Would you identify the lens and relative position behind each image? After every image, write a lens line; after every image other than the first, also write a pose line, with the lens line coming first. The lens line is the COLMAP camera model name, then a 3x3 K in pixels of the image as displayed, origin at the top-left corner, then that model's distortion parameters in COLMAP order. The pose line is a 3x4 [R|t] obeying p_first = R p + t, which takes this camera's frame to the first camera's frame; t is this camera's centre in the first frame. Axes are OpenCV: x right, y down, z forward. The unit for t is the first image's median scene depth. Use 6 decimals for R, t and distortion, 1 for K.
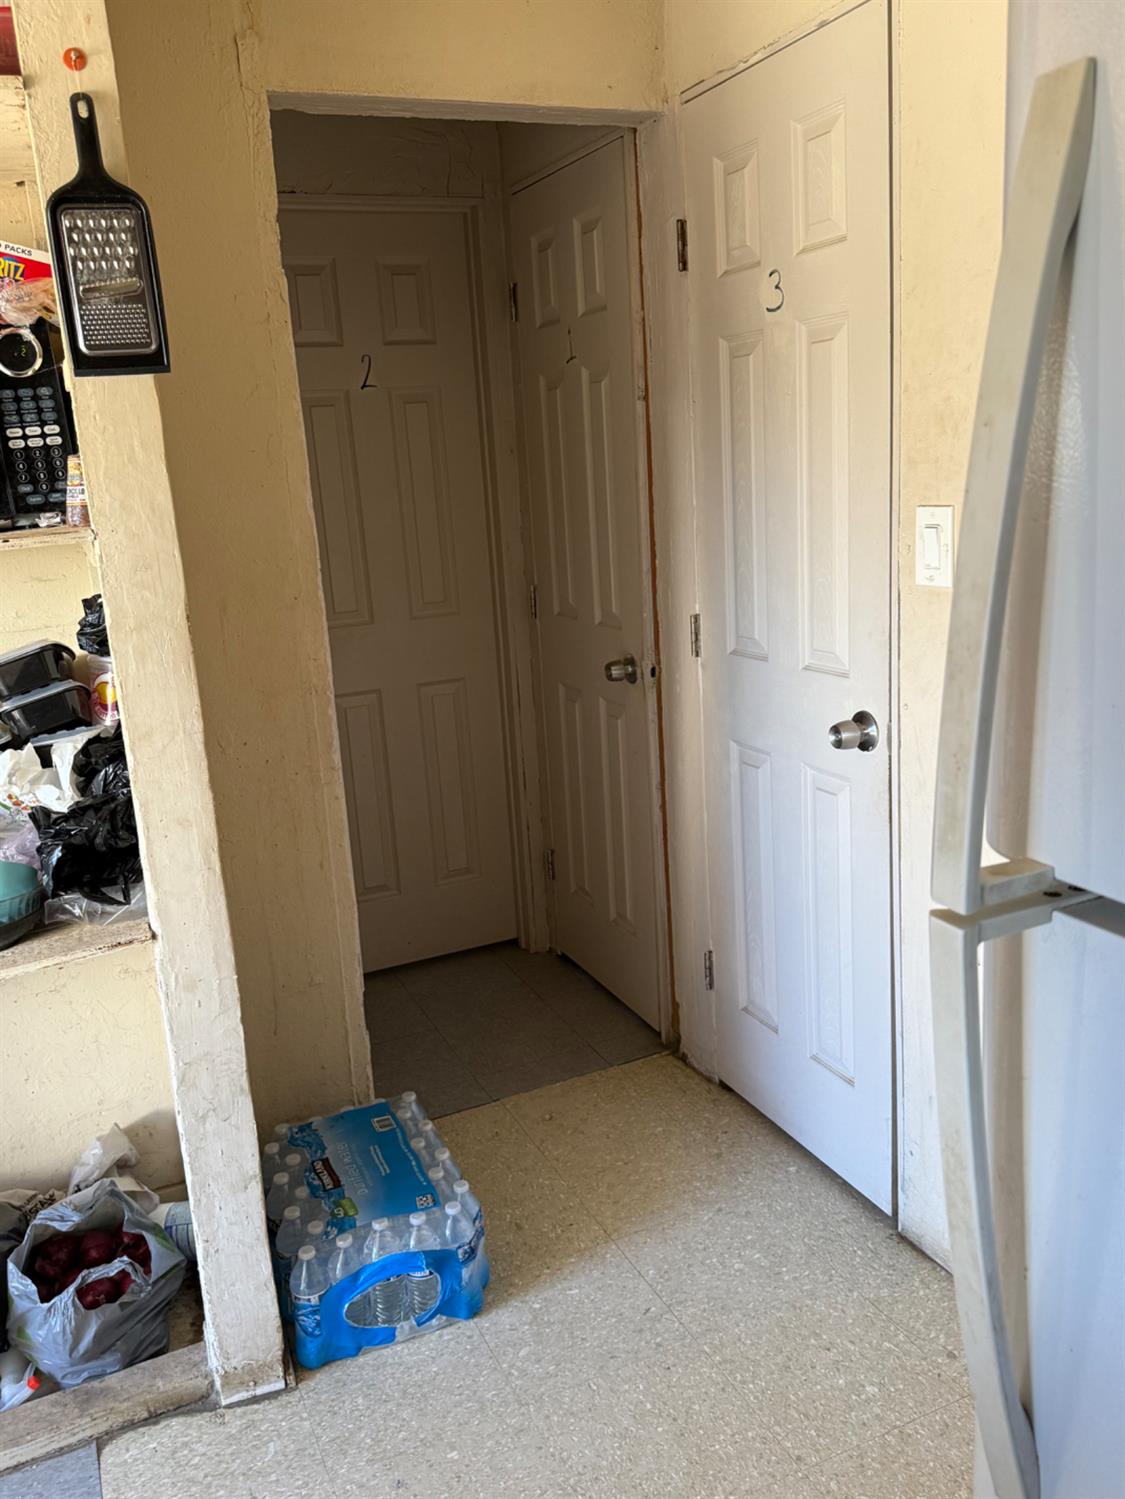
lens RADIAL K [[1233.8, 0, 562.5], [0, 1233.8, 749.5], [0, 0, 1]] dist [0.048443, -0.056504]
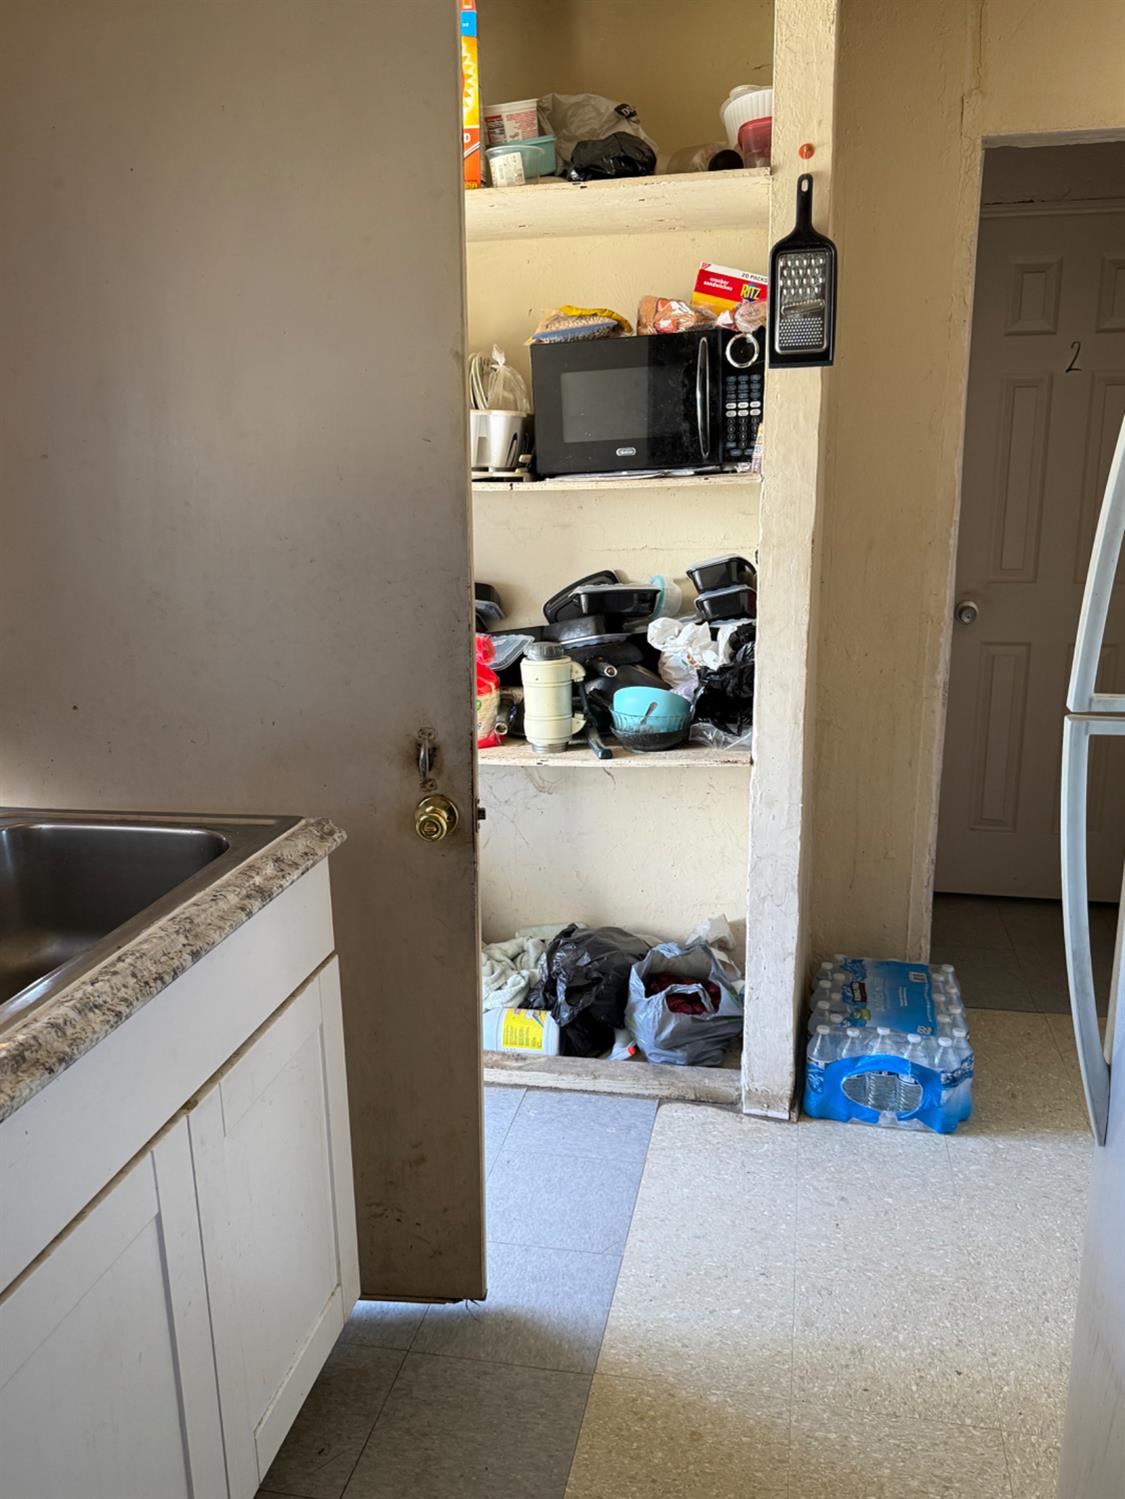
lens RADIAL K [[1235.3, 0, 562.5], [0, 1235.3, 749.5], [0, 0, 1]] dist [0.233547, -0.370872]
pose [[0.812799, 0.190314, -0.550579, 0.265248], [-0.181549, 0.980814, 0.071016, 0.068471], [0.553531, 0.042235, 0.831757, -0.303328]]
